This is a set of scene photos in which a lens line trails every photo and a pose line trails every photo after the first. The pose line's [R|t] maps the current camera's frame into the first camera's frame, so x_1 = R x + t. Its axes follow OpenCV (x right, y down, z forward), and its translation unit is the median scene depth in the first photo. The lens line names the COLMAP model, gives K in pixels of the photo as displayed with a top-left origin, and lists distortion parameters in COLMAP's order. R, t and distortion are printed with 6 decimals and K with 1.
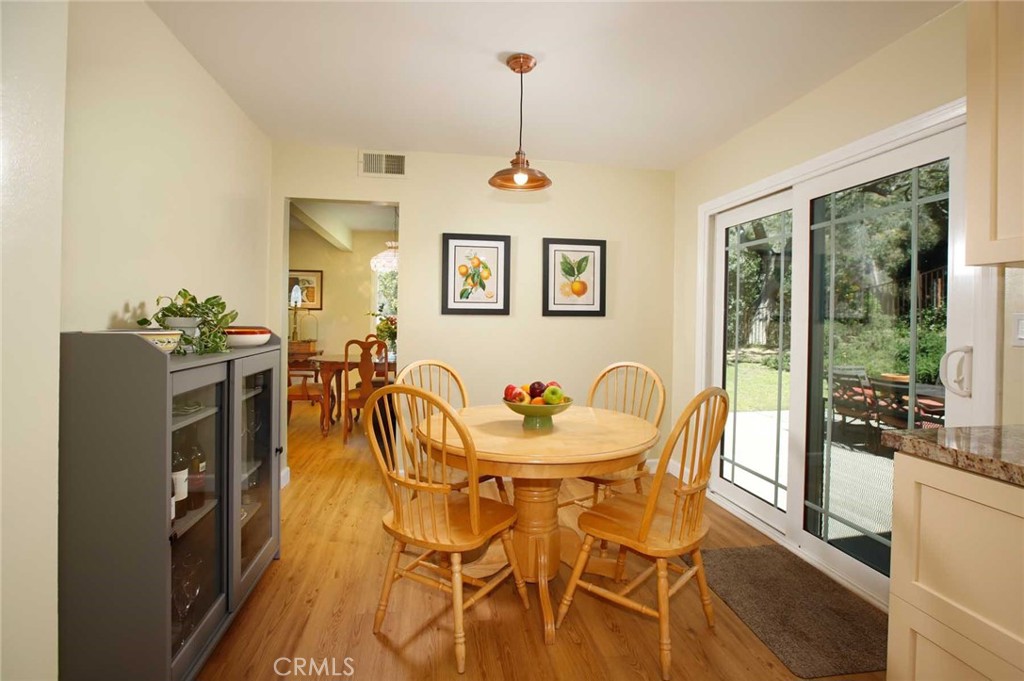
lens RADIAL K [[489.5, 0, 534.1], [0, 489.5, 328.5], [0, 0, 1]] dist [-0.038311, 0.000002]
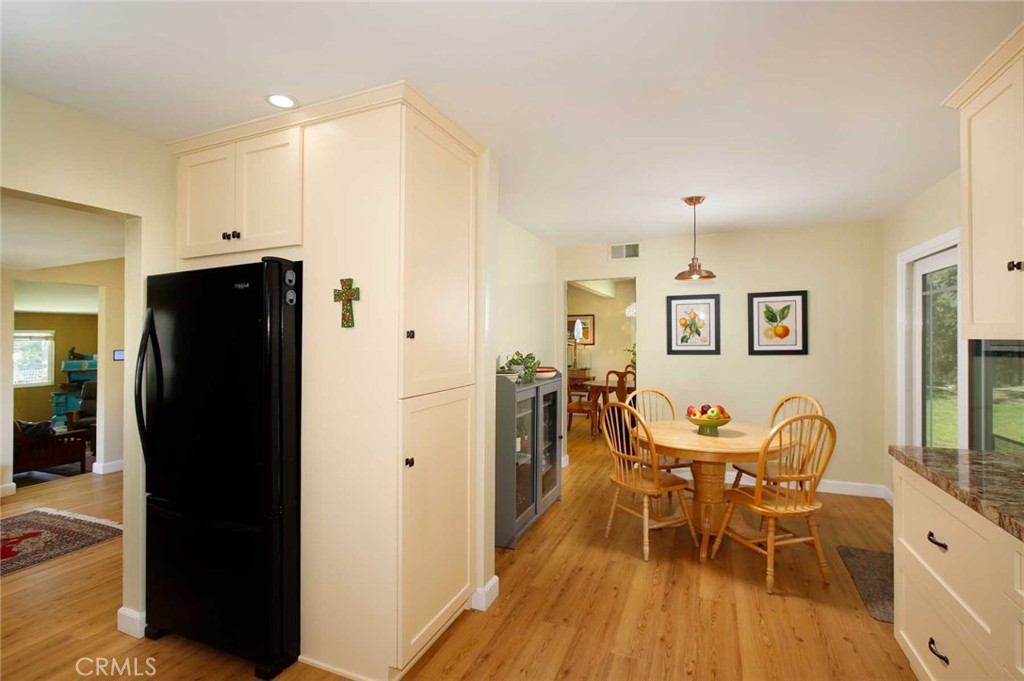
lens RADIAL K [[470.4, 0, 514.3], [0, 470.4, 344.5], [0, 0, 1]] dist [-0.046567, 0.017028]
pose [[0.827733, -0.019065, -0.560798, 0.194601], [0.008993, 0.999745, -0.020714, -0.033987], [0.561050, 0.012103, 0.827694, -0.337226]]
